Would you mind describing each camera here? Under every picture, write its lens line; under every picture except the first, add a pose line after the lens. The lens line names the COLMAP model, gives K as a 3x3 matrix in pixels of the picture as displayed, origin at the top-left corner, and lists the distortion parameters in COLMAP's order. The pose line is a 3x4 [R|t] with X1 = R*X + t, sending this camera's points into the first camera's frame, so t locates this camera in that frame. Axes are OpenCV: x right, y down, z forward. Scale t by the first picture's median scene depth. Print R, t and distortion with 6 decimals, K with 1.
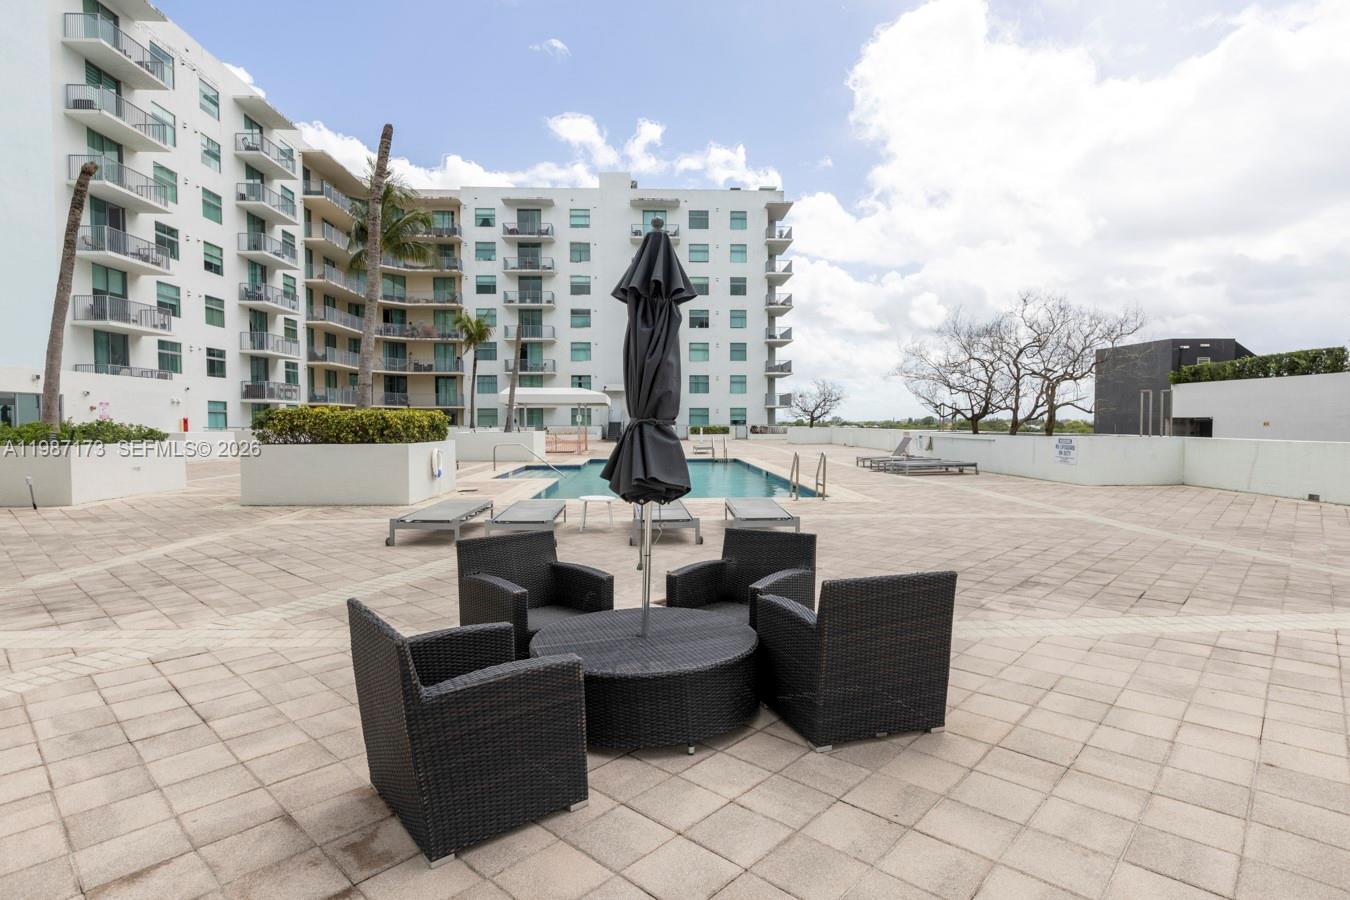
lens RADIAL K [[686.6, 0, 676.4], [0, 686.6, 449.6], [0, 0, 1]] dist [-0.000258, -0.001310]
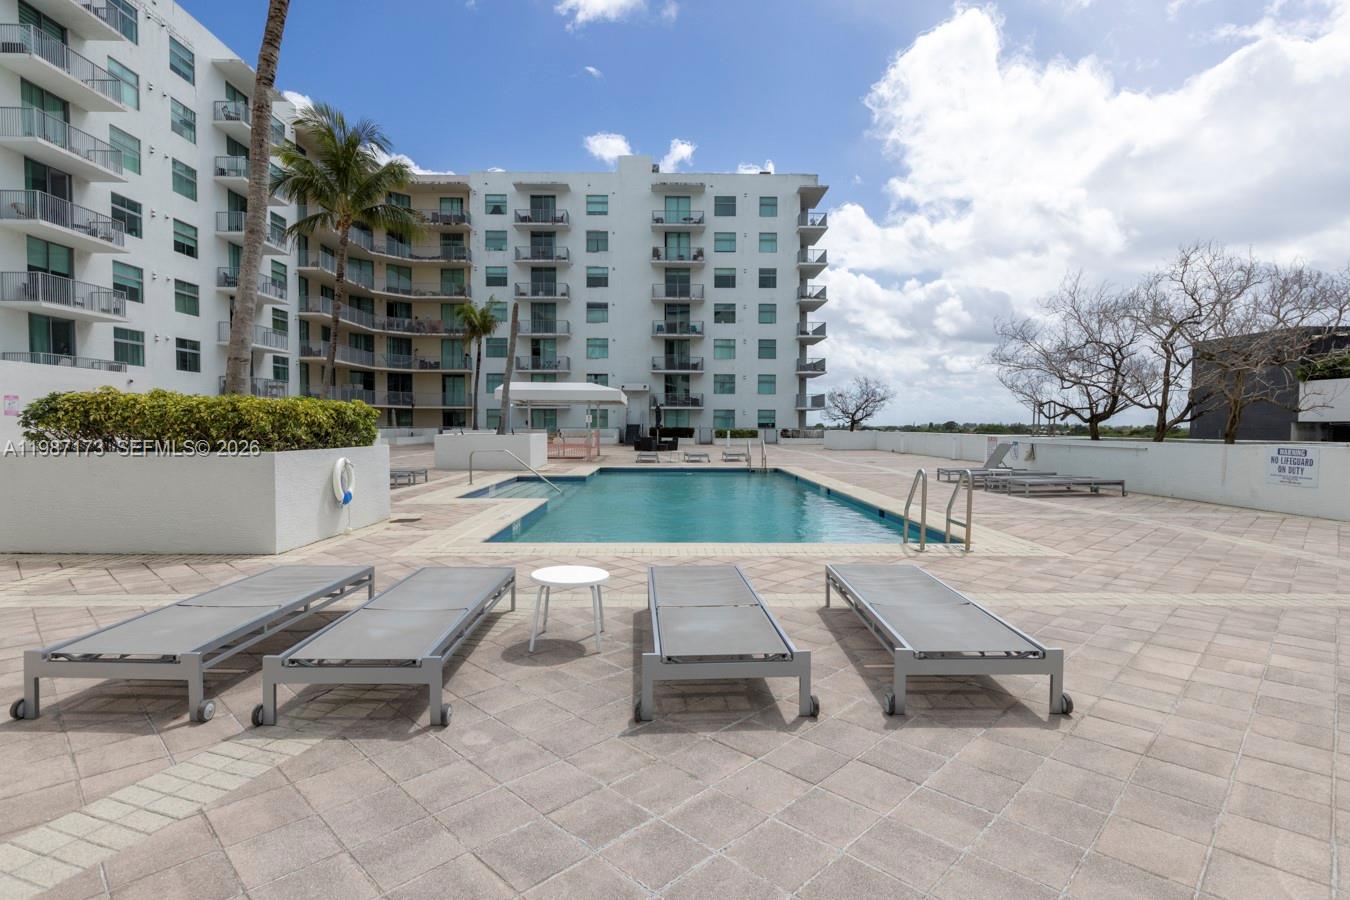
lens RADIAL K [[653.9, 0, 673.6], [0, 653.9, 448.3], [0, 0, 1]] dist [0.002270, -0.001533]
pose [[0.999463, 0.006430, -0.032122, -0.010498], [-0.006611, 0.999963, -0.005524, -0.005061], [0.032085, 0.005734, 0.999469, 0.192684]]
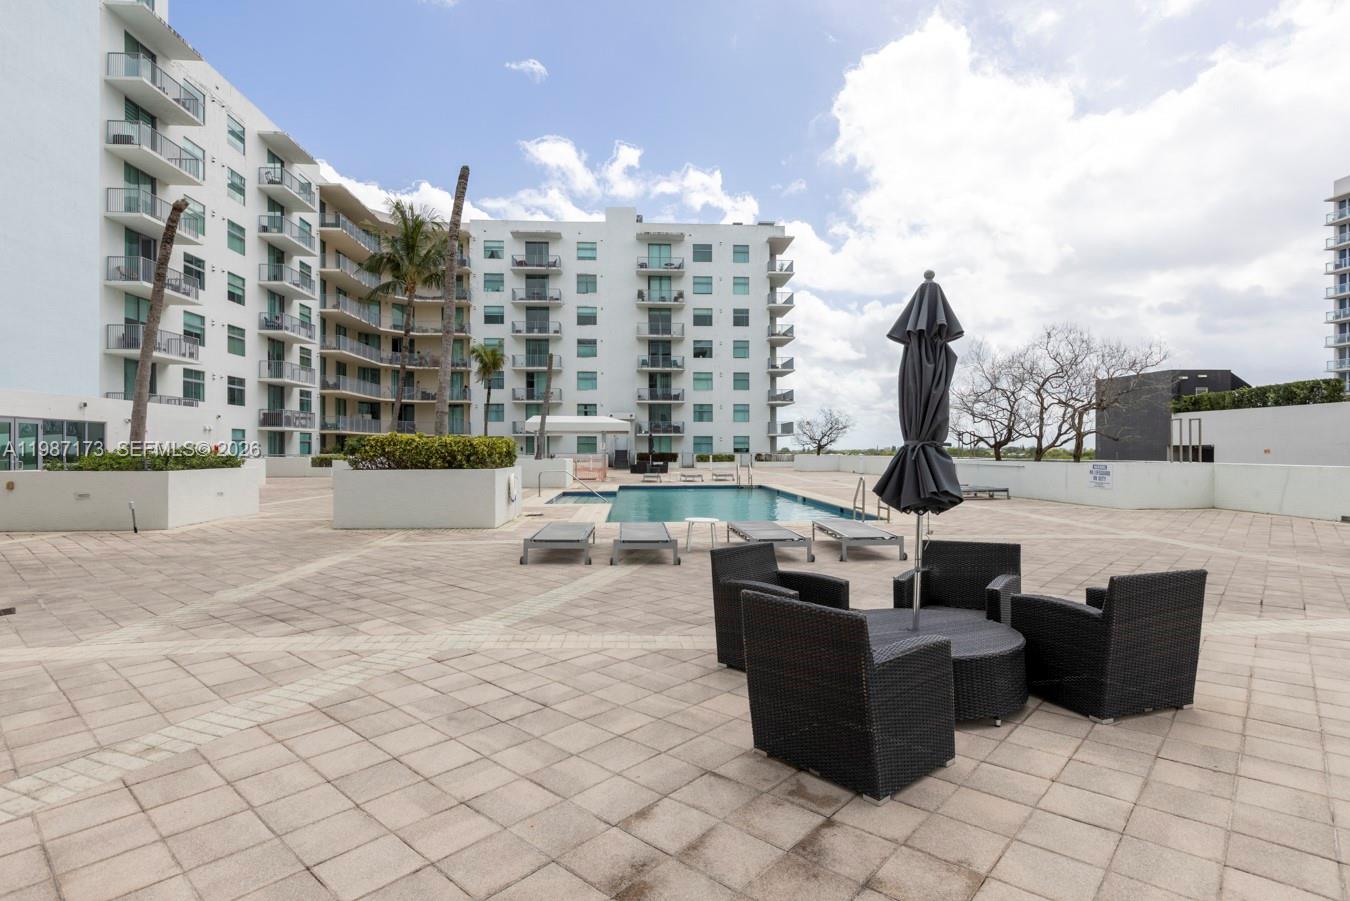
lens RADIAL K [[686.6, 0, 666.9], [0, 686.6, 452.2], [0, 0, 1]] dist [-0.000258, -0.001310]
pose [[0.999809, 0.000103, 0.019555, -0.065590], [0.000634, 0.999291, -0.037642, 0.002287], [-0.019545, 0.037647, 0.999100, -0.020586]]
